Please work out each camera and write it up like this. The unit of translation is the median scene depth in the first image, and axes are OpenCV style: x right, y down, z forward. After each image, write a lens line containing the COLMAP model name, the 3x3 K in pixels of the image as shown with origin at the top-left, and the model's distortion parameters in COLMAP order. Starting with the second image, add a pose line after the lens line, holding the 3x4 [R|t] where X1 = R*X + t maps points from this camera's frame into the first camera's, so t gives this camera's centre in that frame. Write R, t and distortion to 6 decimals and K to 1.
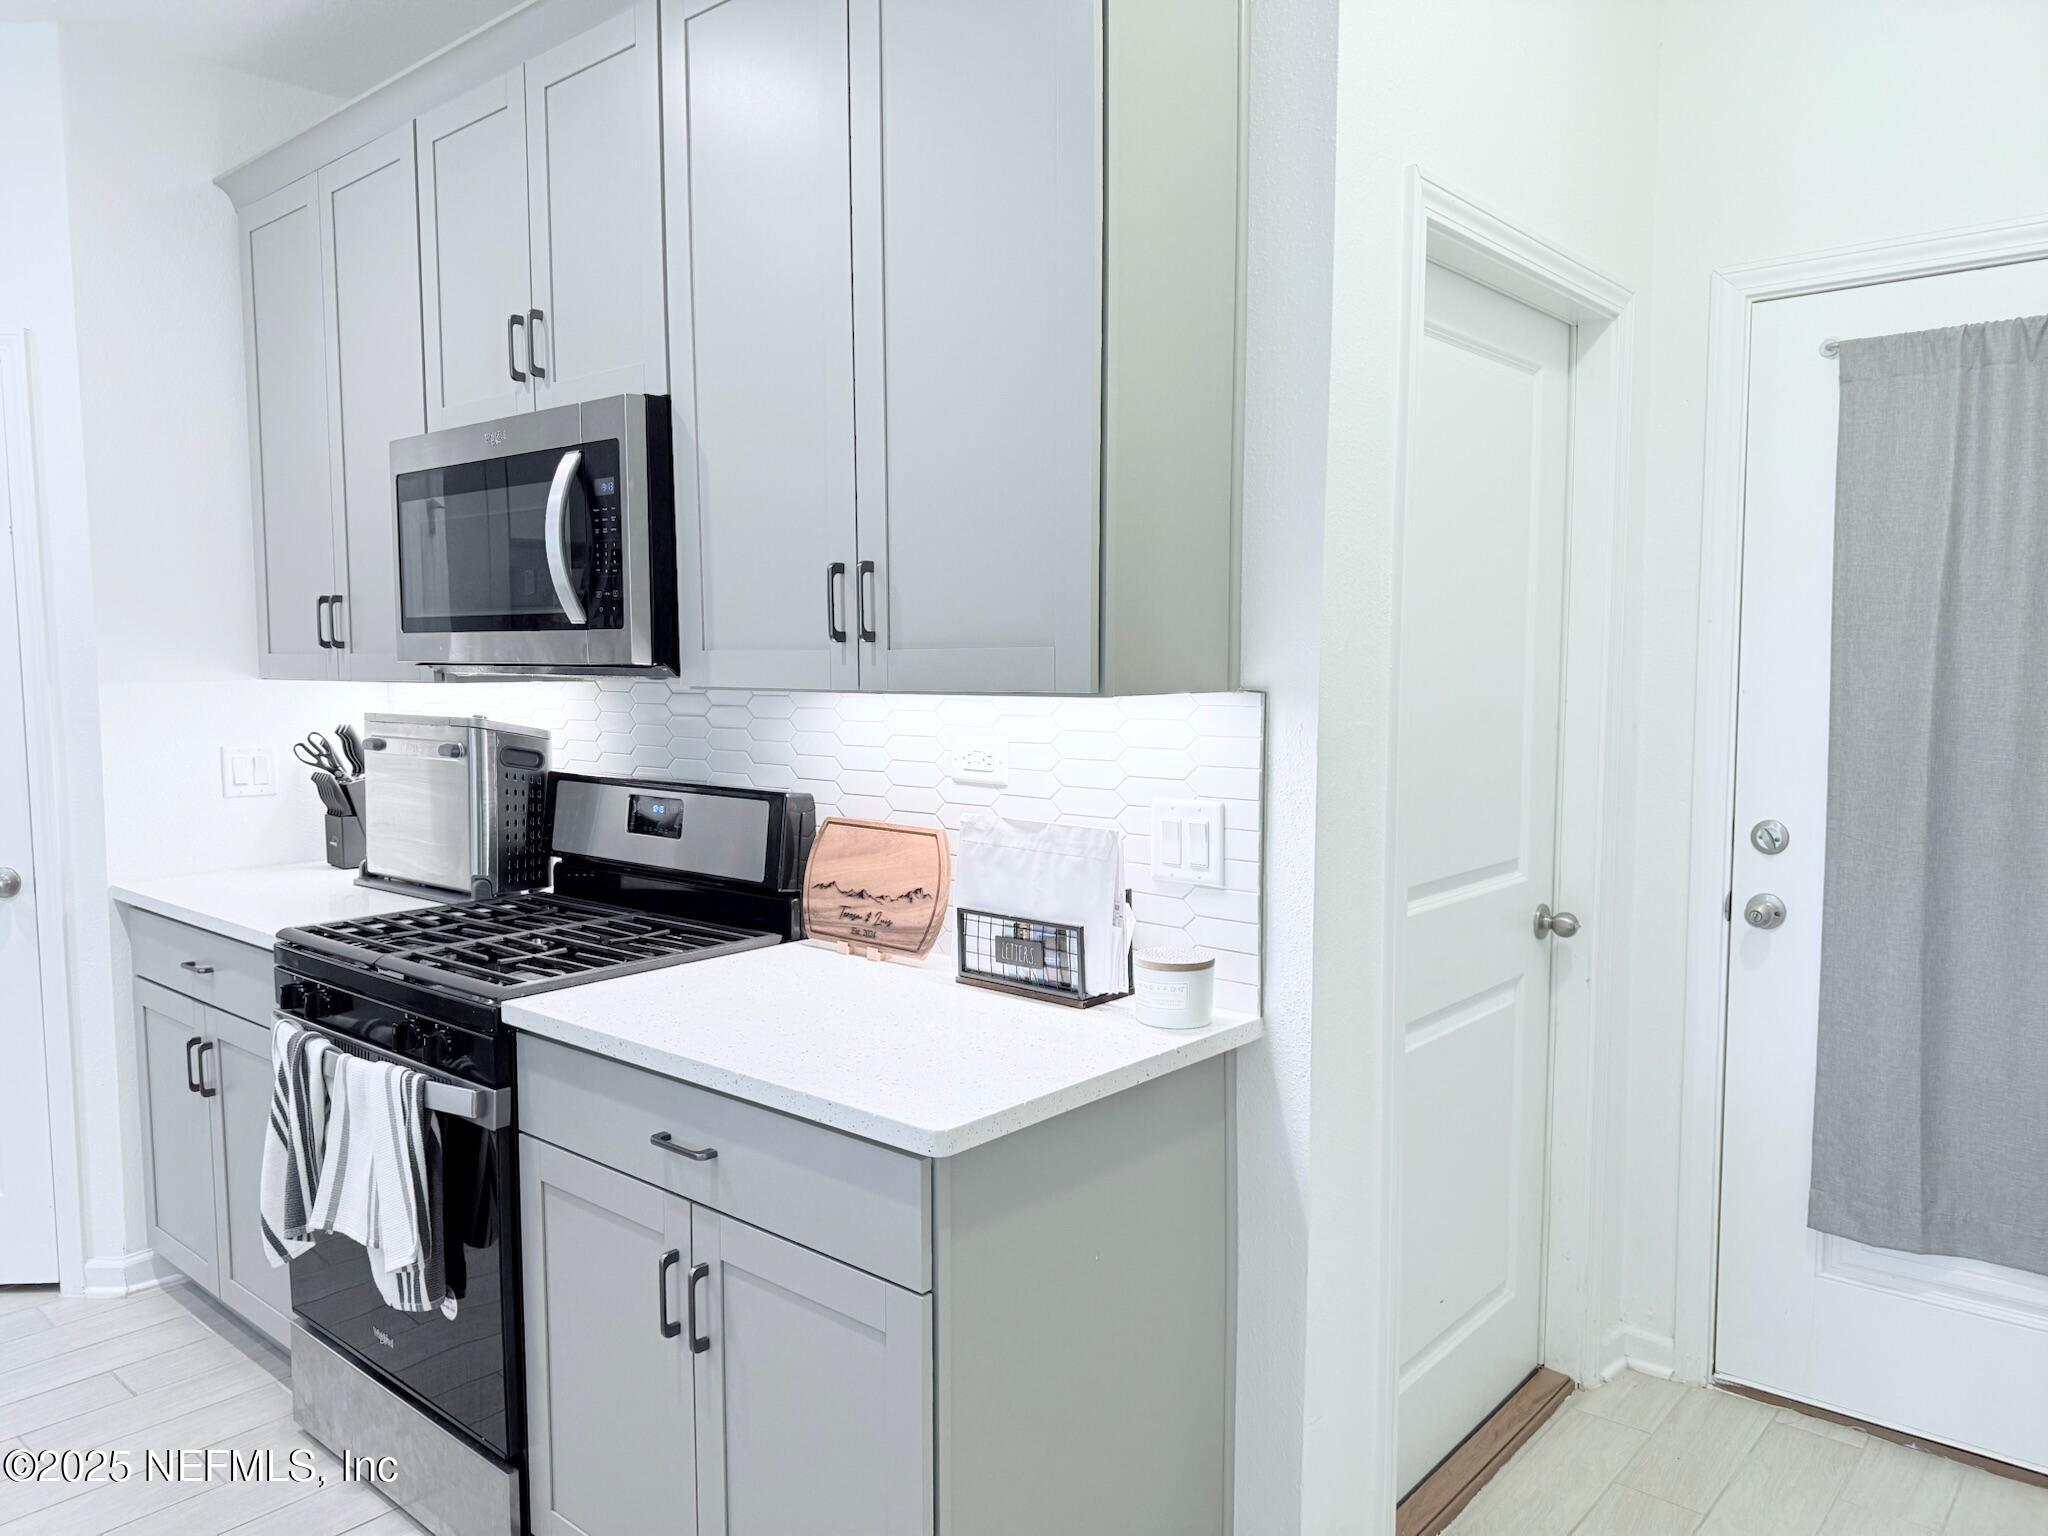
lens RADIAL K [[1422.5, 0, 1024.0], [0, 1422.5, 768.0], [0, 0, 1]] dist [0.087443, -0.111710]
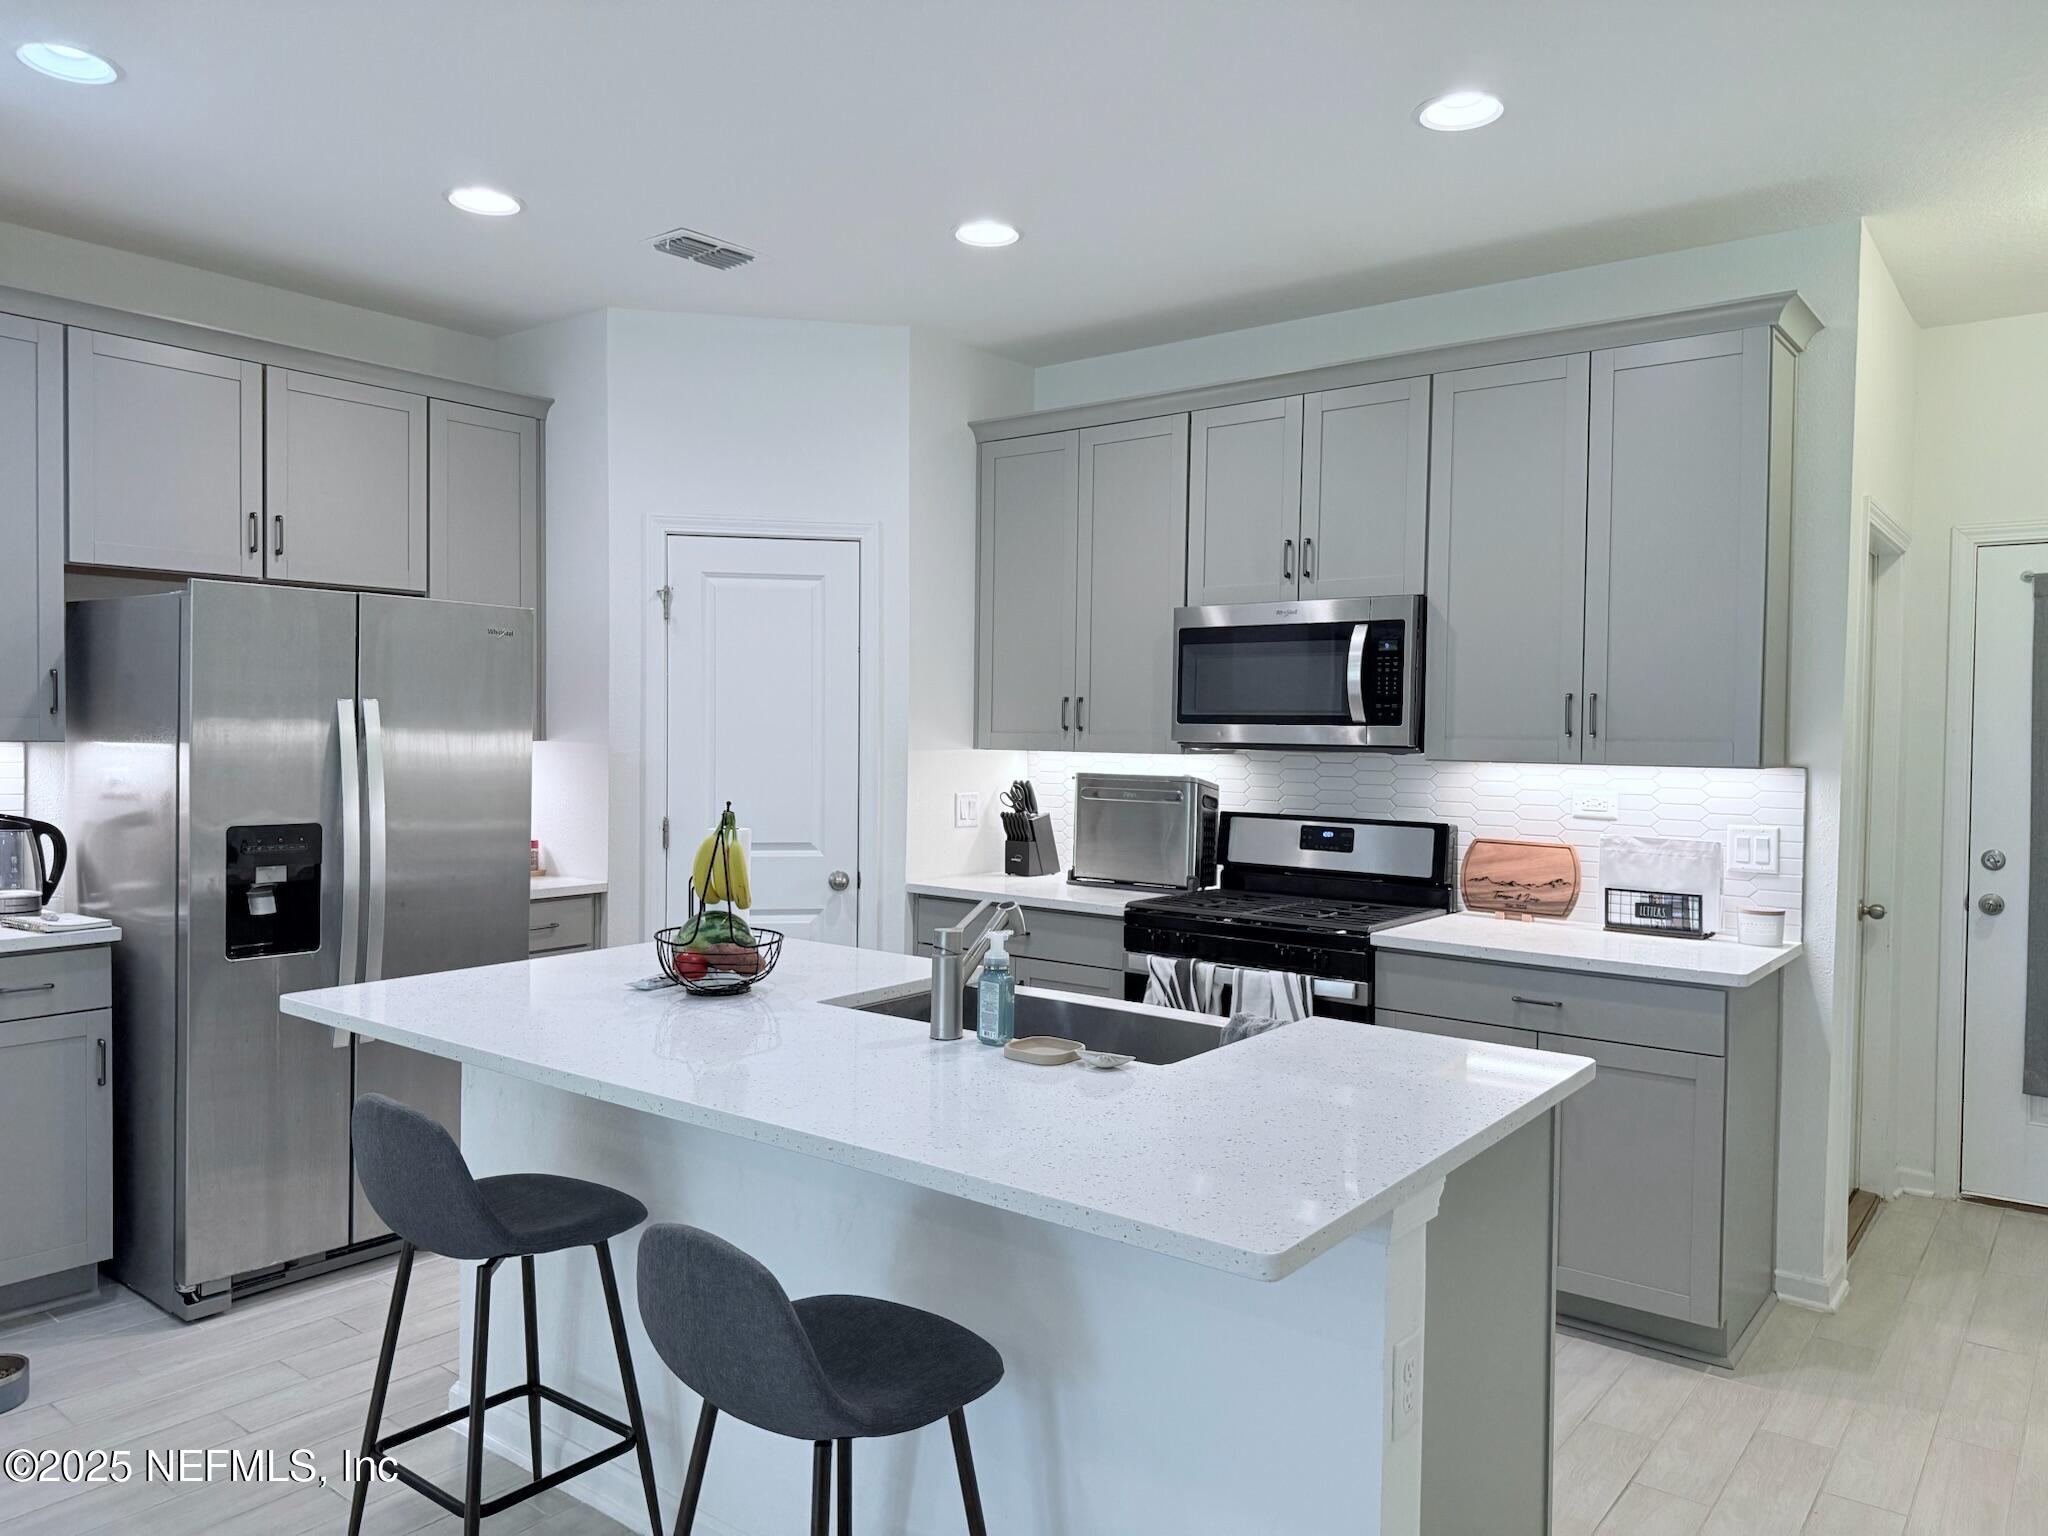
lens RADIAL K [[1431.1, 0, 1023.8], [0, 1431.1, 739.7], [0, 0, 1]] dist [-0.002030, -0.002164]
pose [[0.998005, 0.017950, 0.060535, -0.799954], [-0.013758, 0.997524, -0.068973, 0.043481], [-0.061623, 0.068003, 0.995780, -0.667592]]
